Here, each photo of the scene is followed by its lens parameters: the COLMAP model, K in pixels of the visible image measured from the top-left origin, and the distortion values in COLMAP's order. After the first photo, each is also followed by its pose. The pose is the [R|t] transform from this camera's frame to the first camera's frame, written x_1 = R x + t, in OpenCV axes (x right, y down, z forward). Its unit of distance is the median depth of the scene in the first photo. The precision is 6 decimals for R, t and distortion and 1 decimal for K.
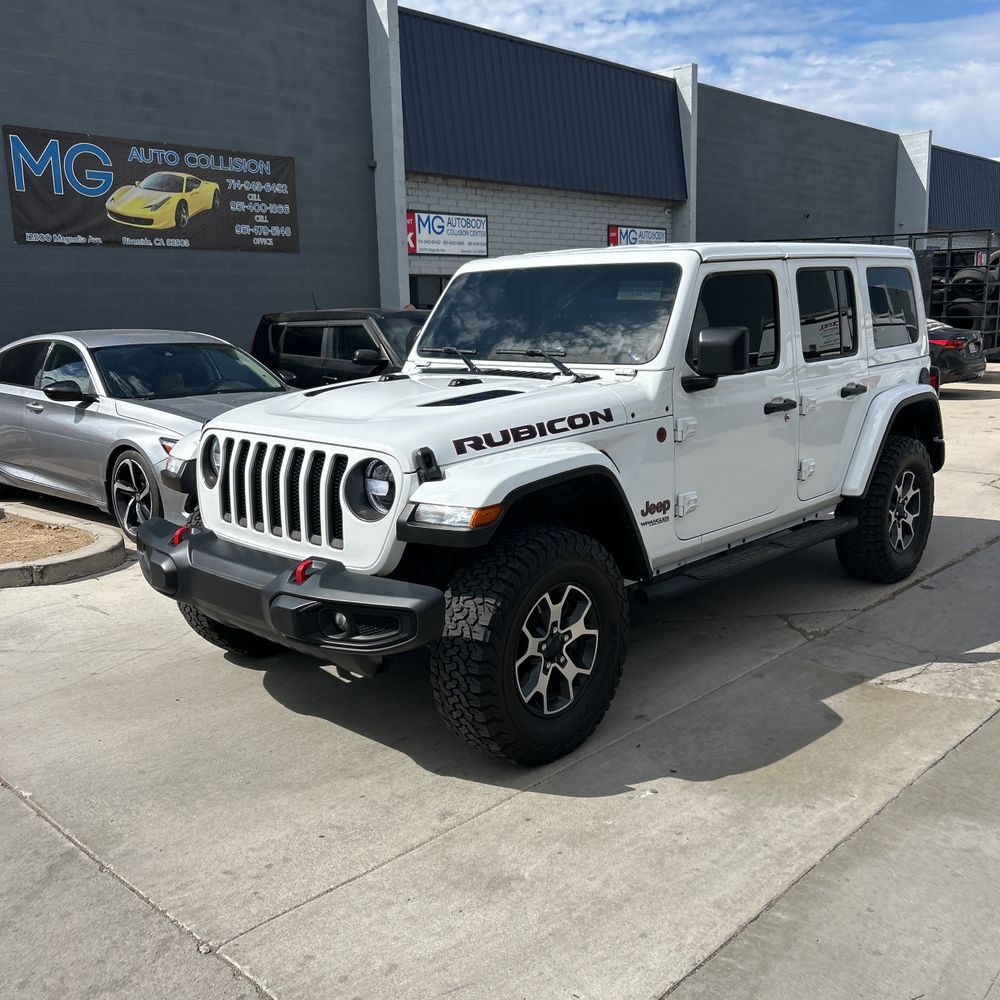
lens RADIAL K [[1013.7, 0, 502.5], [0, 1013.7, 479.1], [0, 0, 1]] dist [0.018473, 0.000000]
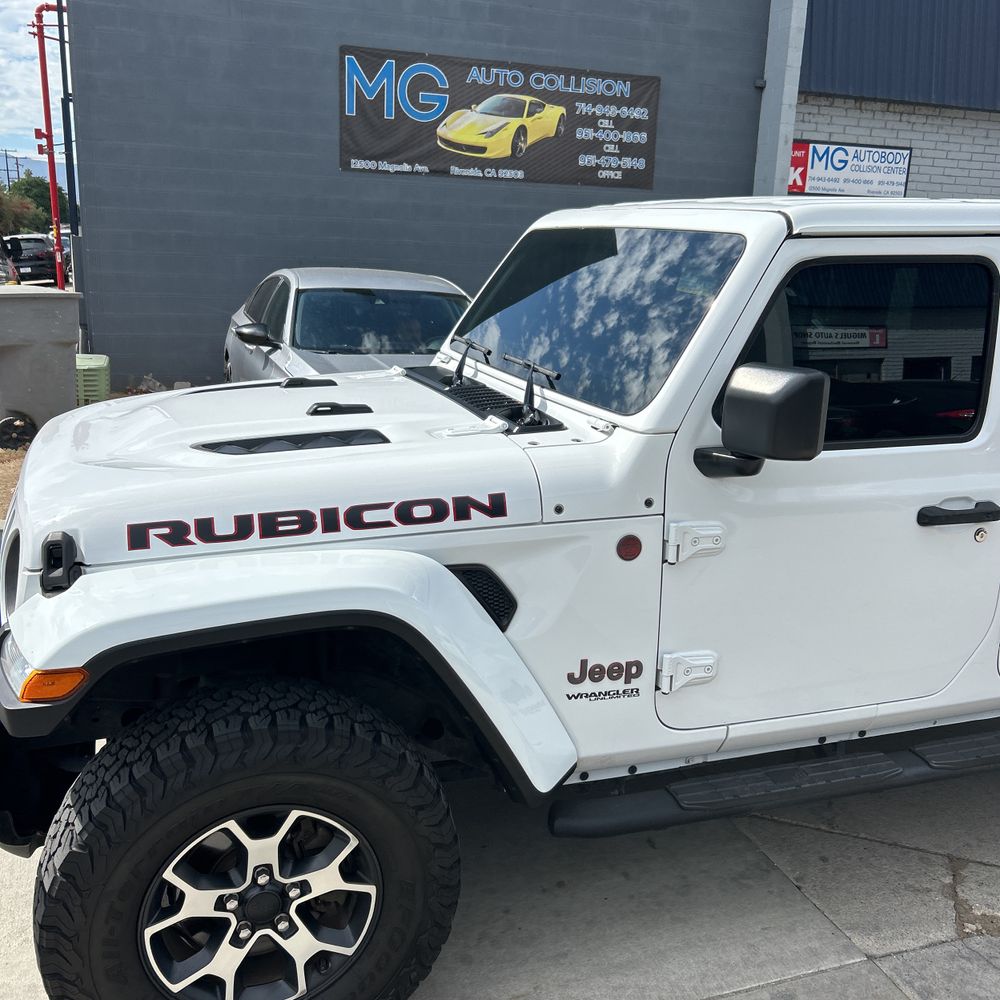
lens RADIAL K [[1013.7, 0, 491.3], [0, 1013.7, 497.0], [0, 0, 1]] dist [0.018473, 0.000000]
pose [[0.887600, 0.164053, -0.430411, 0.120356], [-0.130415, 0.985695, 0.106757, -0.044709], [0.441768, -0.038625, 0.896298, 0.175784]]
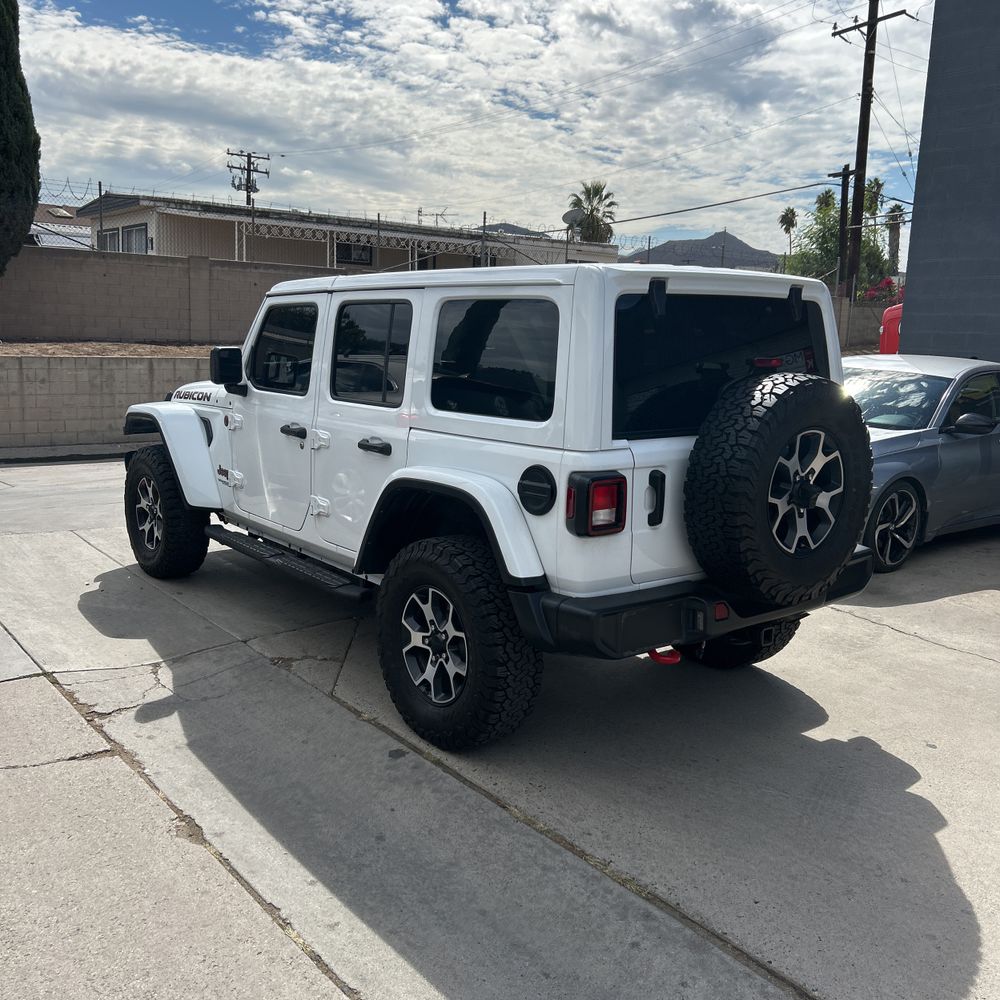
lens RADIAL K [[1013.7, 0, 489.6], [0, 1013.7, 474.3], [0, 0, 1]] dist [0.018473, 0.000000]
pose [[-0.150995, 0.167996, -0.974155, 0.542581], [-0.194168, 0.961217, 0.195861, -0.116387], [0.969278, 0.218723, -0.112520, 0.565592]]
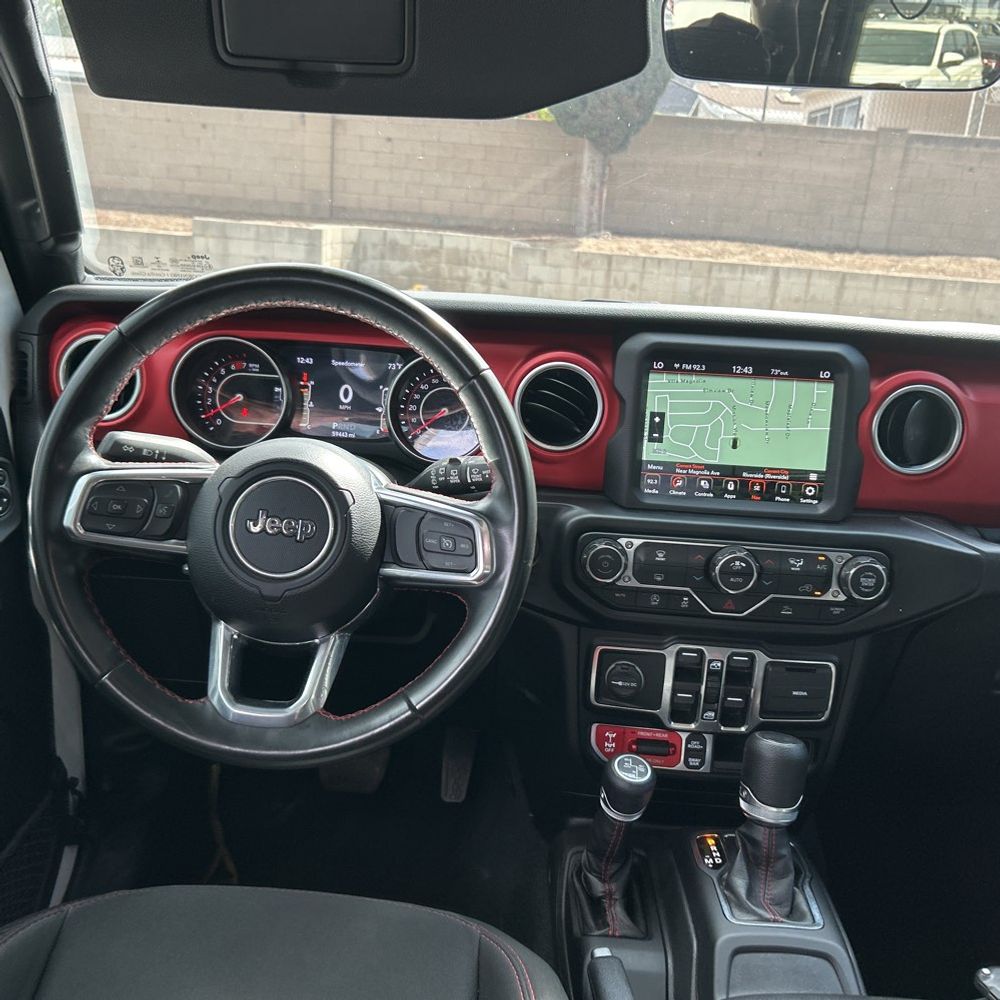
lens RADIAL K [[1013.7, 0, 483.5], [0, 1013.7, 500.5], [0, 0, 1]] dist [0.018473, 0.000000]
pose [[-0.751676, 0.166902, -0.638065, 0.090896], [-0.160384, 0.892152, 0.422306, -0.075536], [0.639734, 0.419773, -0.643841, 0.477658]]
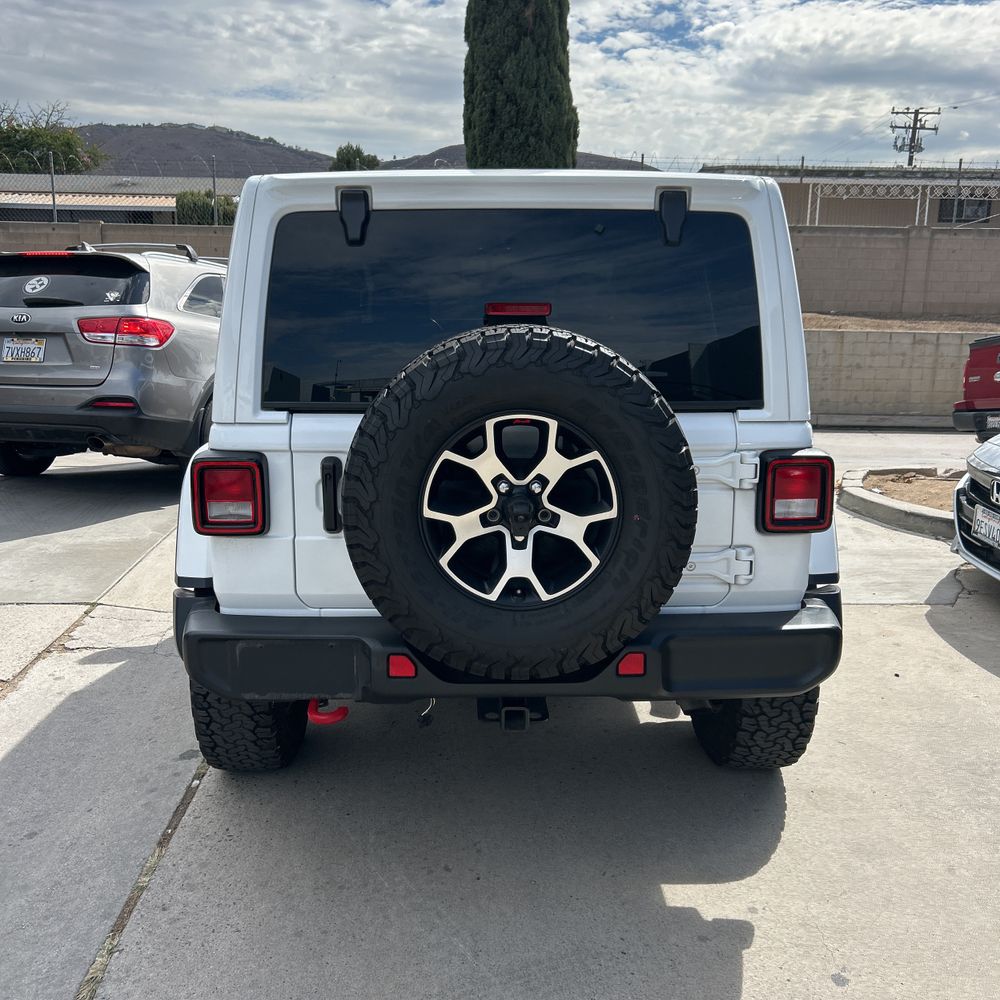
lens RADIAL K [[1013.7, 0, 487.5], [0, 1013.7, 488.1], [0, 0, 1]] dist [0.018473, 0.000000]
pose [[-0.714911, 0.156674, -0.681437, 0.352568], [-0.111358, 0.936621, 0.332174, -0.139981], [0.690291, 0.313359, -0.652154, 0.762253]]
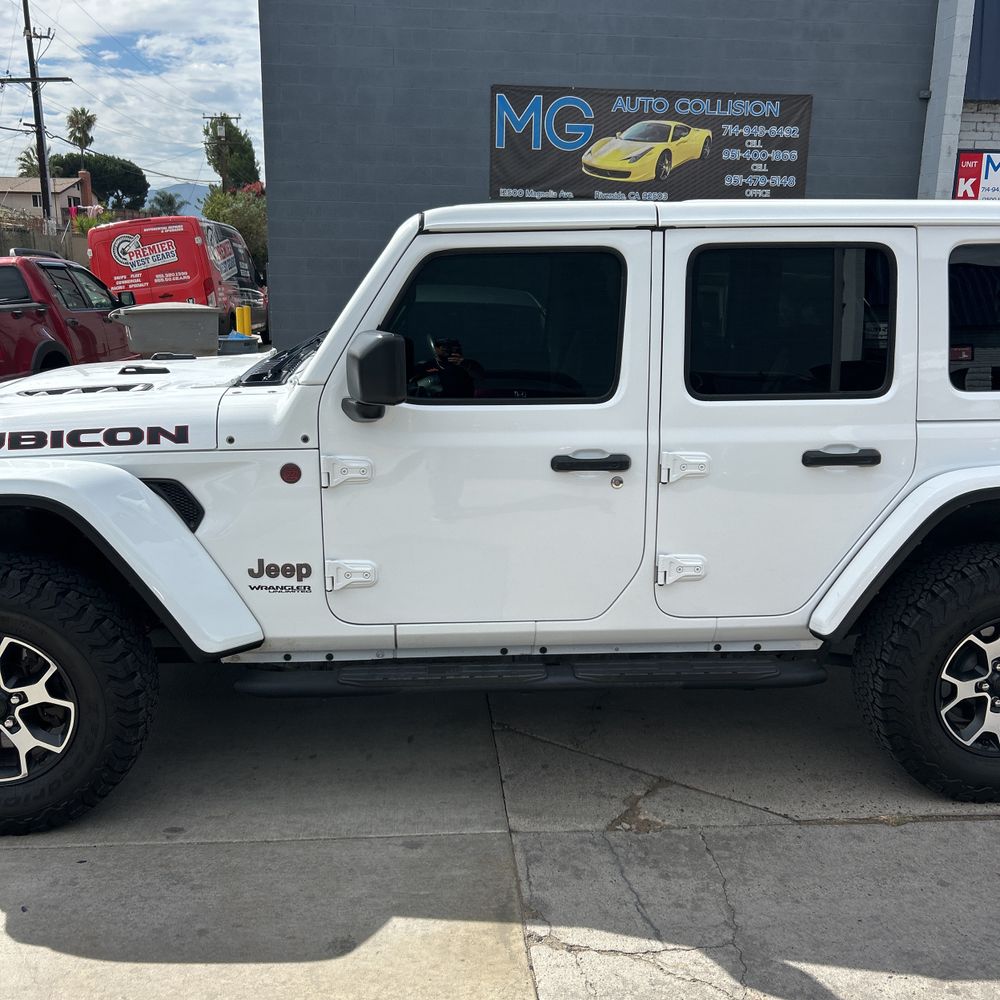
lens RADIAL K [[1013.7, 0, 510.5], [0, 1013.7, 502.0], [0, 0, 1]] dist [0.018473, 0.000000]
pose [[0.744441, 0.186661, -0.641066, 0.275132], [-0.143507, 0.982419, 0.119406, -0.049037], [0.652084, 0.003106, 0.758140, 0.207504]]
